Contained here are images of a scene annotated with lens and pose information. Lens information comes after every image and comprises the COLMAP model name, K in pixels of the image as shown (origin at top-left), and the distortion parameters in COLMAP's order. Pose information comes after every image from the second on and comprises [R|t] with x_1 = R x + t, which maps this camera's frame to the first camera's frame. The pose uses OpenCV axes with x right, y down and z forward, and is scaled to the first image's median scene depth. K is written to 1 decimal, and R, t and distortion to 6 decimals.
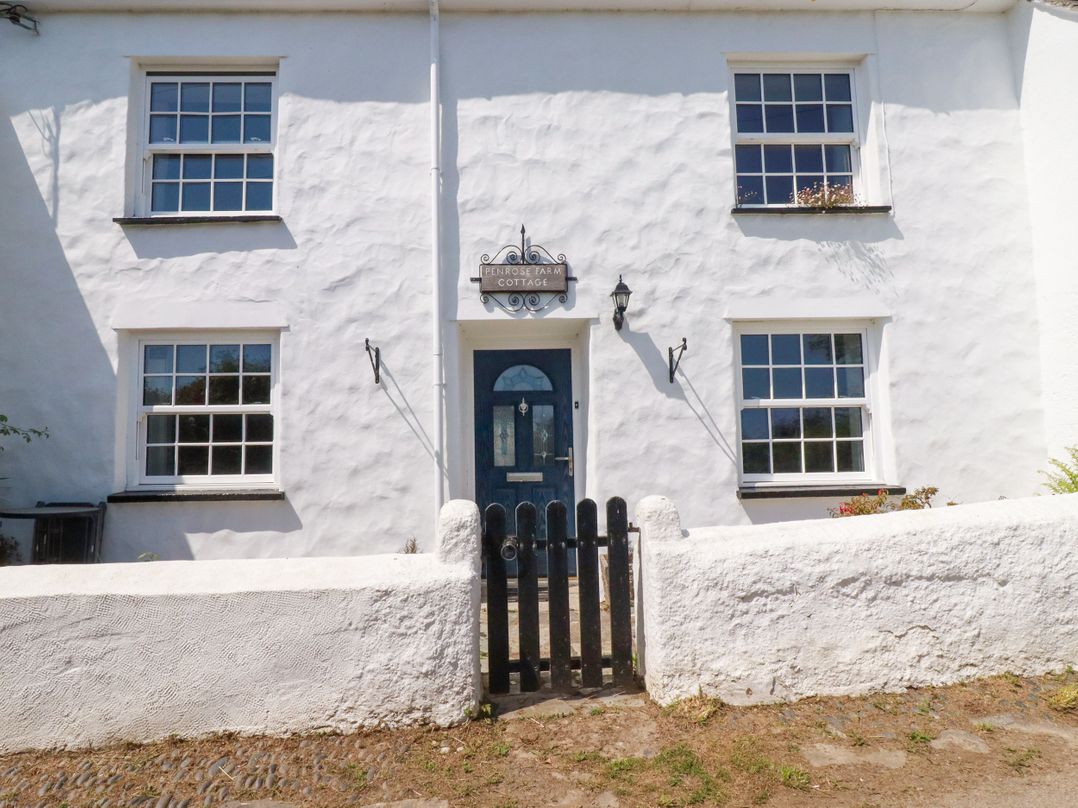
lens RADIAL K [[618.0, 0, 506.1], [0, 618.0, 423.1], [0, 0, 1]] dist [-0.000145, -0.013903]
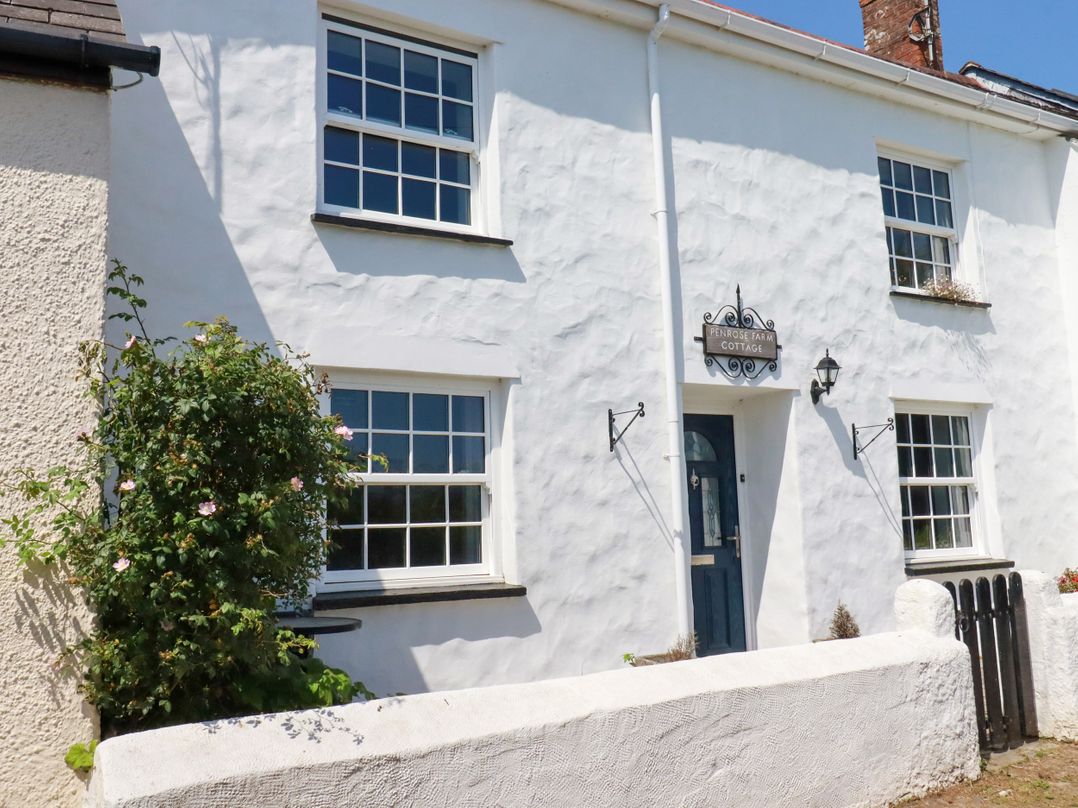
lens RADIAL K [[977.8, 0, 540.3], [0, 977.8, 400.3], [0, 0, 1]] dist [0.010447, -0.009073]
pose [[0.869813, 0.055287, 0.490275, -0.938132], [-0.017443, 0.996526, -0.081430, -0.023219], [-0.493074, 0.062277, 0.867756, -0.116067]]
